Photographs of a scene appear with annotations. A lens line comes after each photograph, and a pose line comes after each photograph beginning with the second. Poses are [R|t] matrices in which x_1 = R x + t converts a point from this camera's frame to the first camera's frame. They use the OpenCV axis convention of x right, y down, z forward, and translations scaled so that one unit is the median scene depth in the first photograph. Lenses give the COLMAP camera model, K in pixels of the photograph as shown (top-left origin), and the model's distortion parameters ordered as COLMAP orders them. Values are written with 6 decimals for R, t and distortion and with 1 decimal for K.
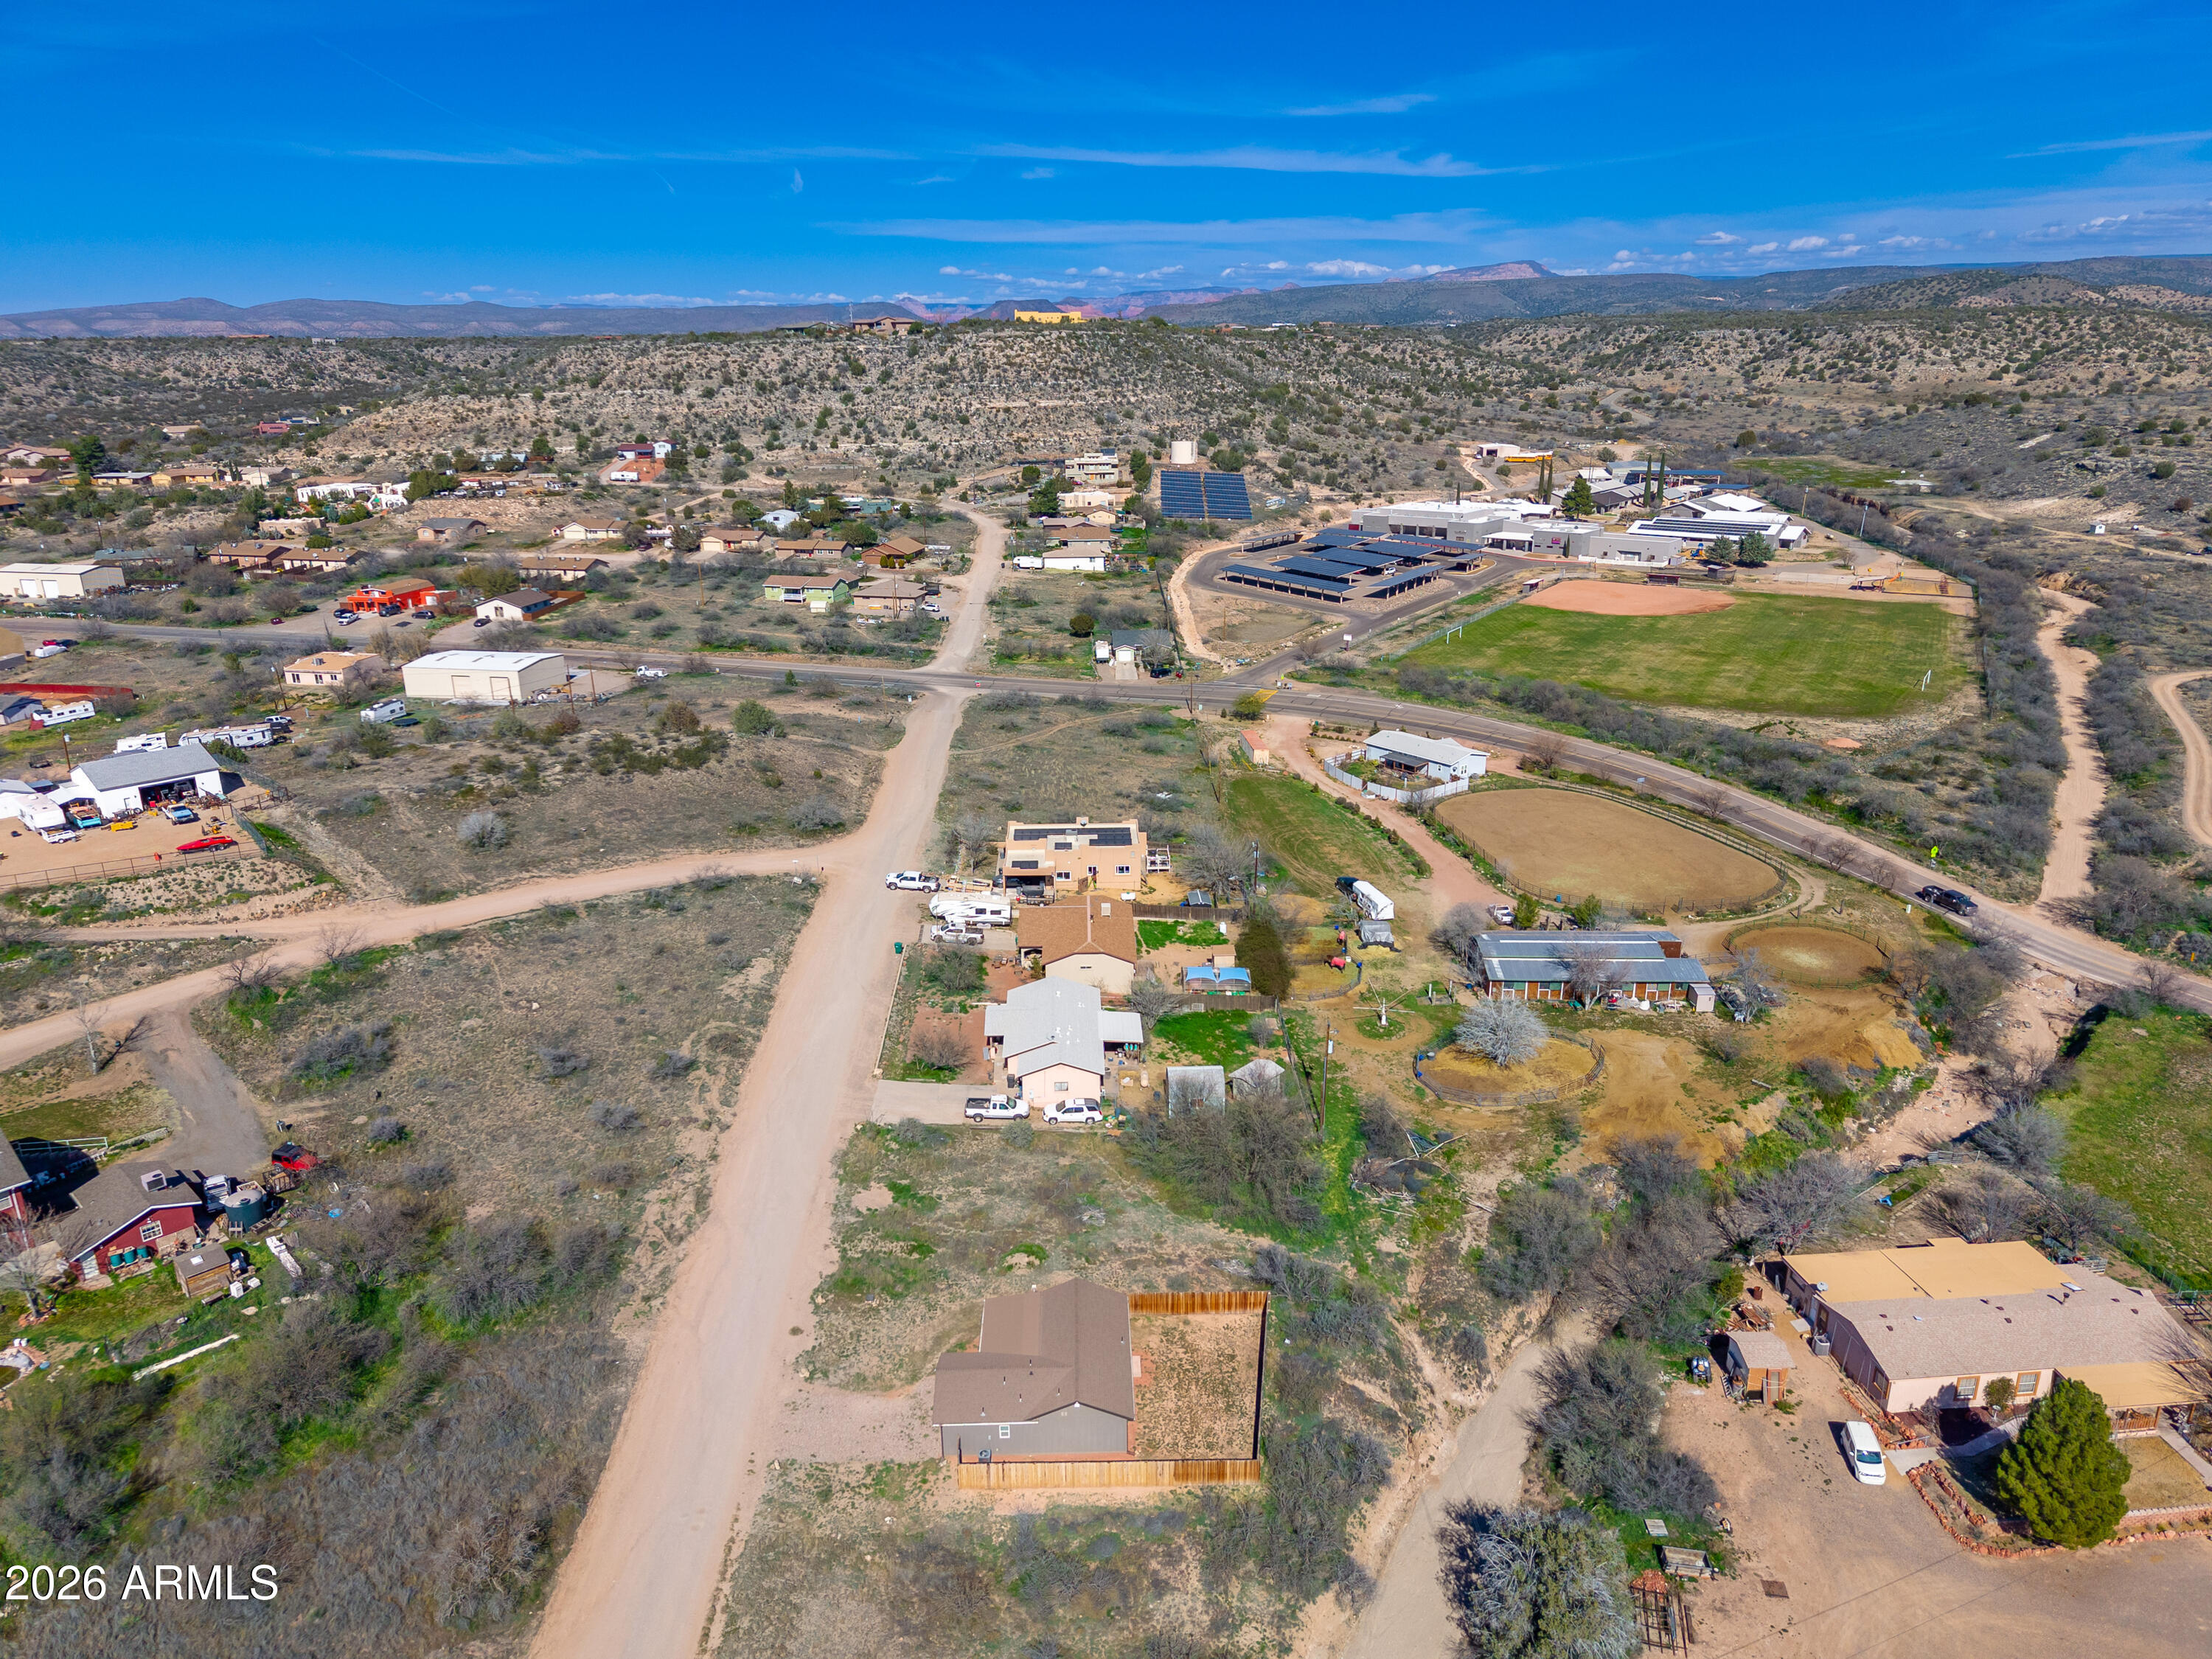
lens RADIAL K [[1477.0, 0, 1102.2], [0, 1477.0, 820.4], [0, 0, 1]] dist [0.038951, -0.027410]
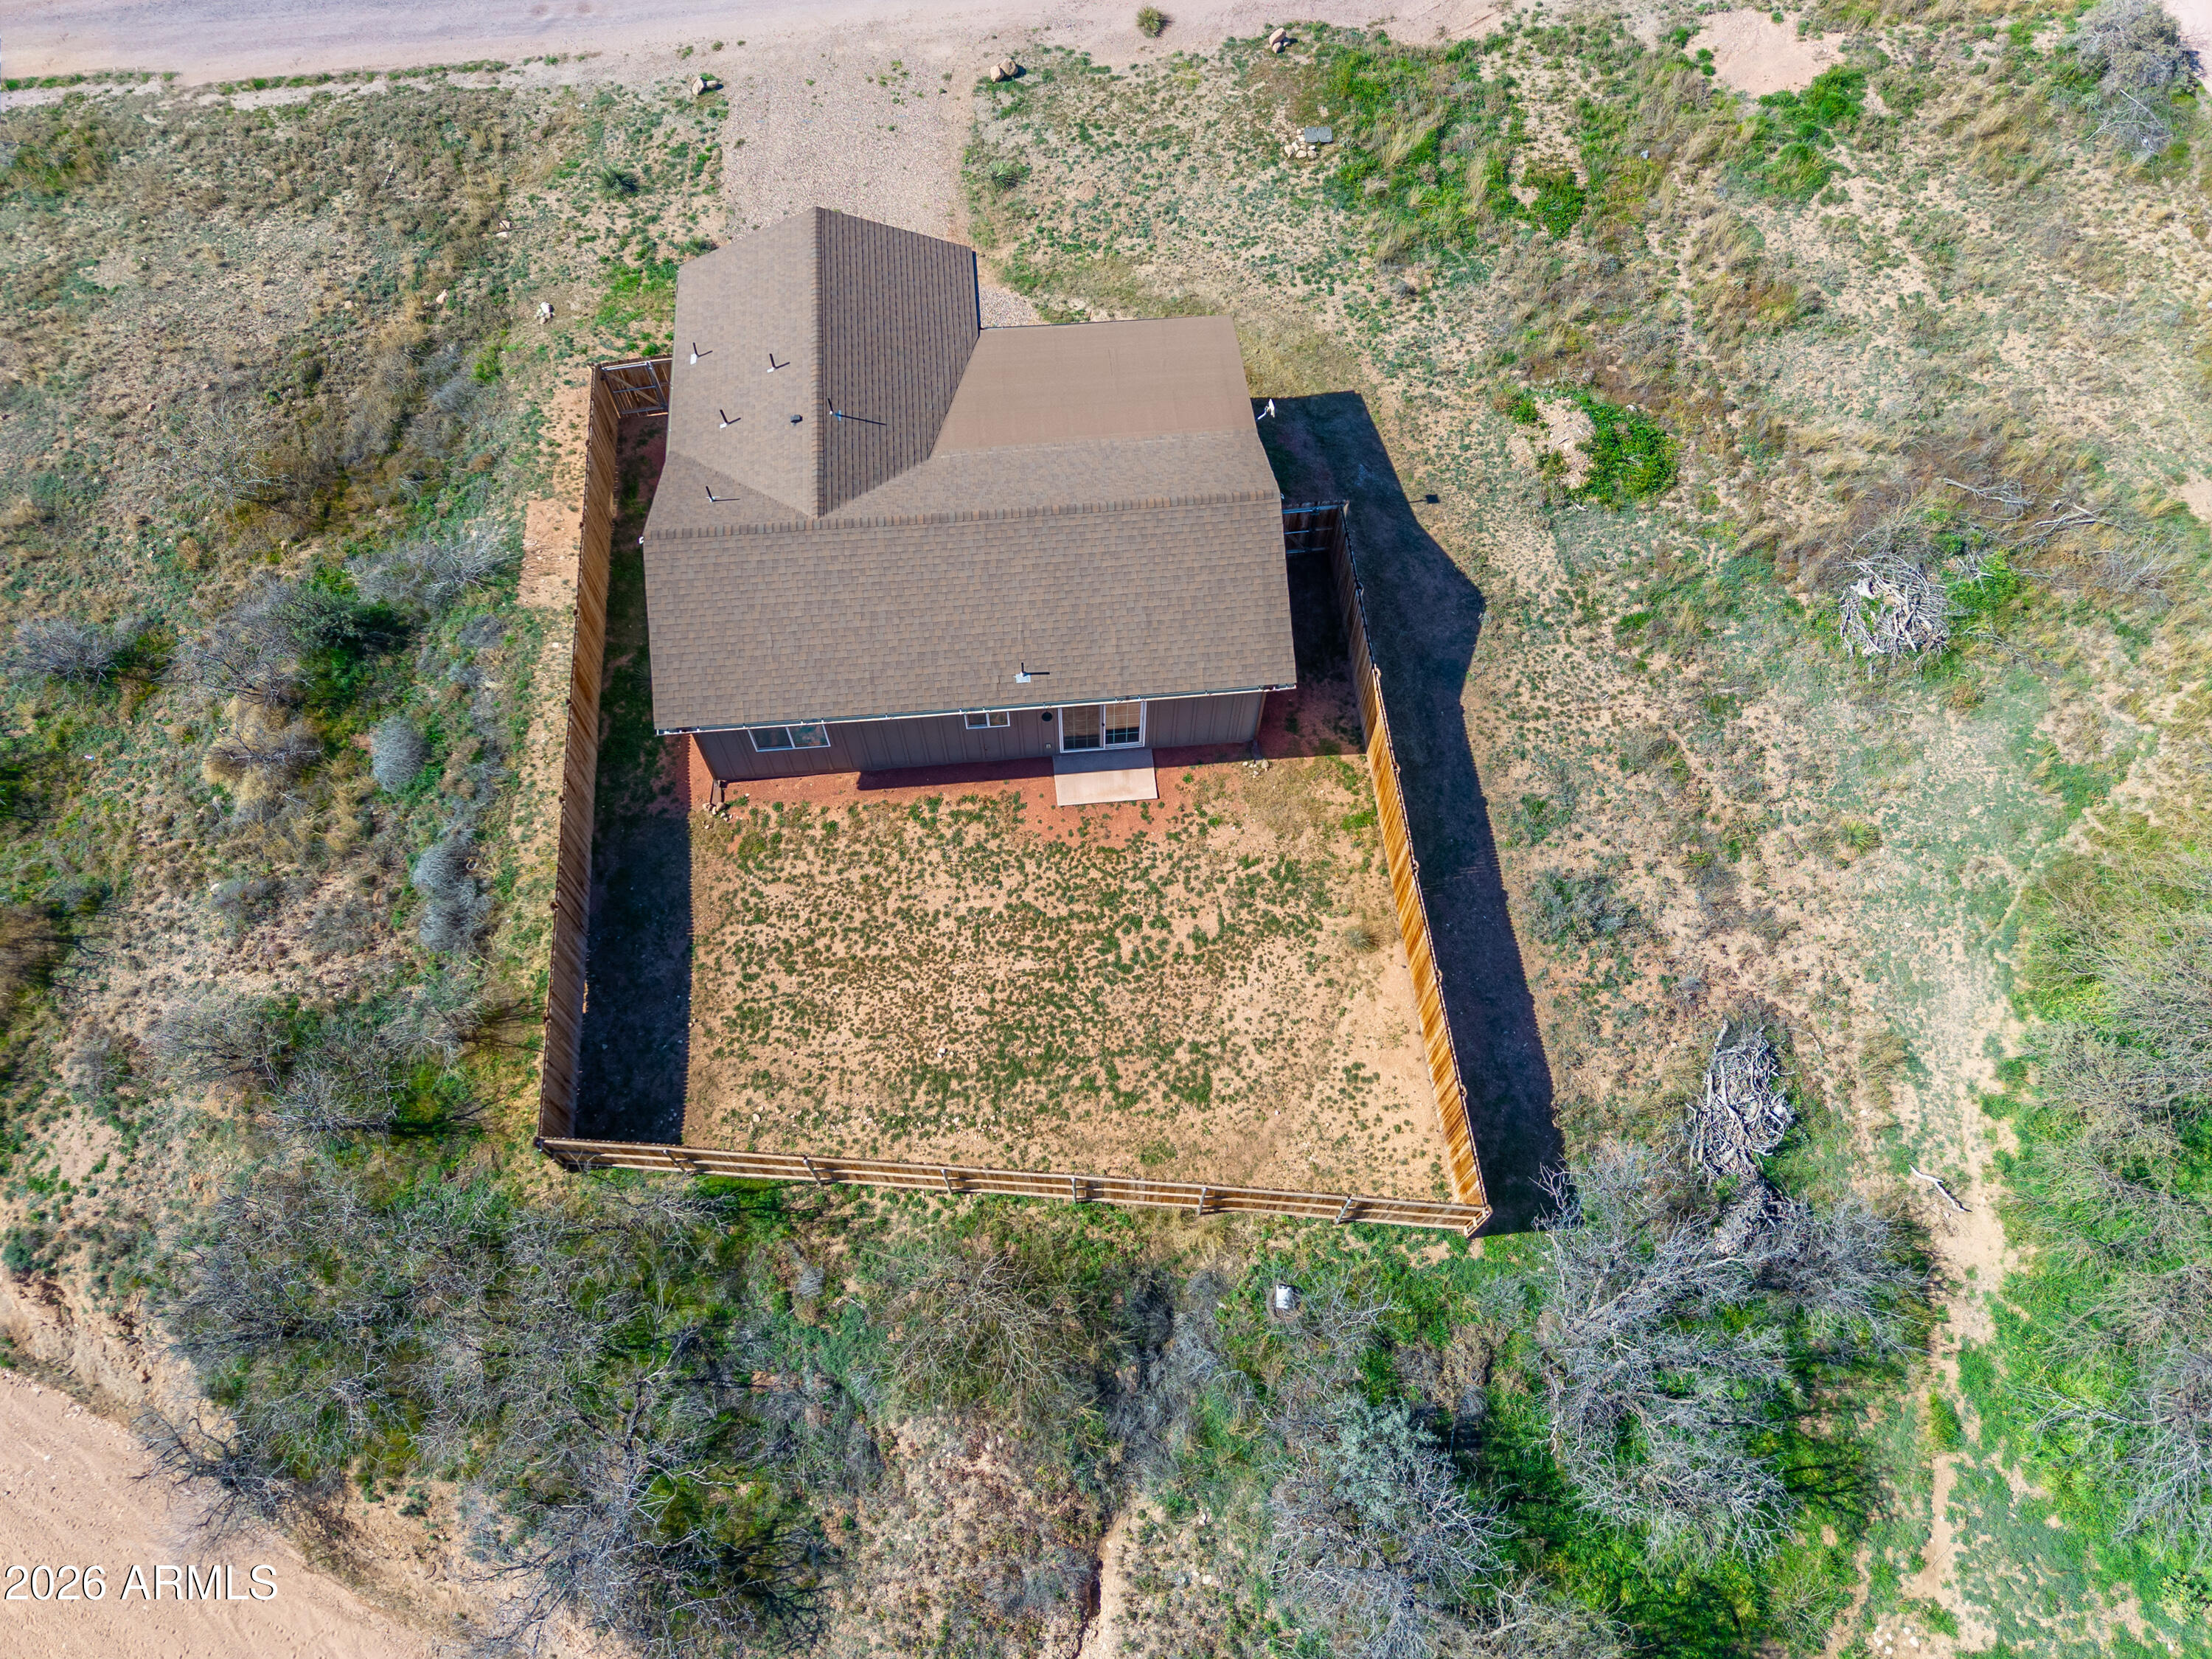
lens RADIAL K [[1515.3, 0, 1106.0], [0, 1515.3, 829.5], [0, 0, 1]] dist [0.032208, -0.008593]
pose [[0.069912, 0.886301, -0.457802, 0.137572], [-0.308454, 0.455642, 0.835013, 0.084855], [0.948667, 0.082834, 0.305237, 0.711192]]
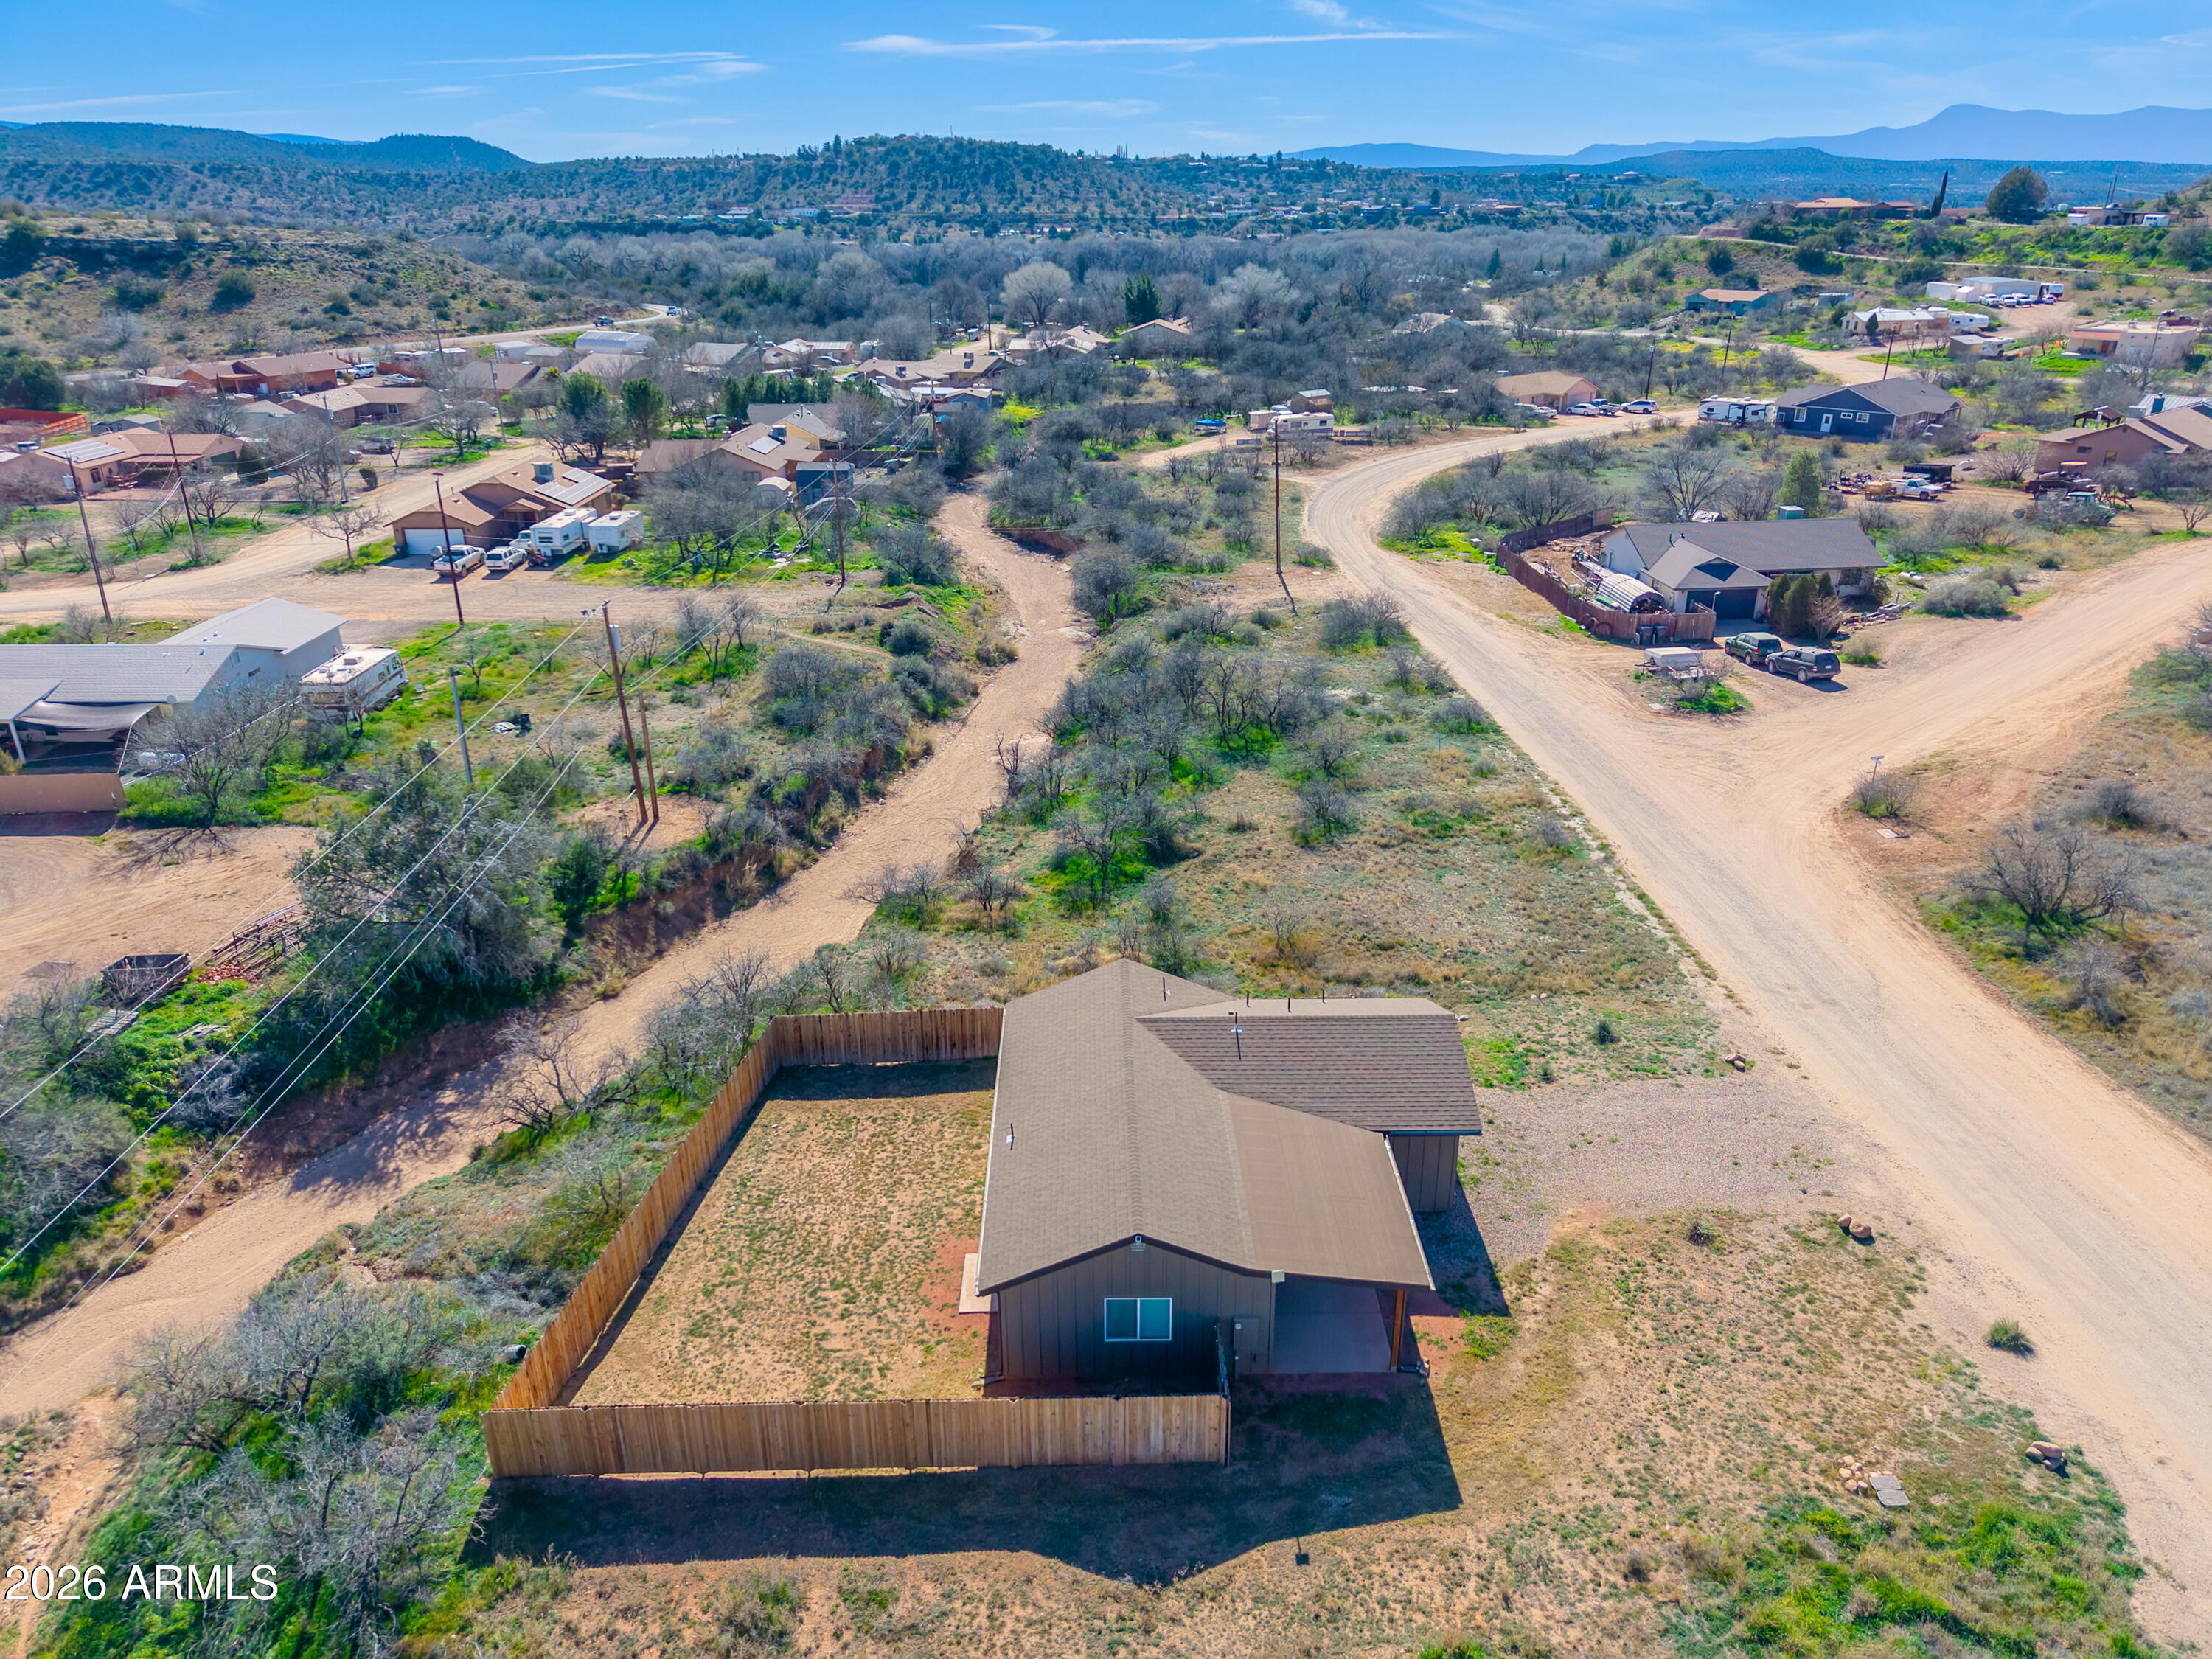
lens RADIAL K [[1480.8, 0, 1101.7], [0, 1480.8, 827.4], [0, 0, 1]] dist [0.020130, 0.000224]
pose [[-0.999775, 0.016161, 0.013740, -0.012227], [0.021211, 0.753946, 0.656594, 0.033524], [0.000252, 0.656738, -0.754119, 0.945945]]
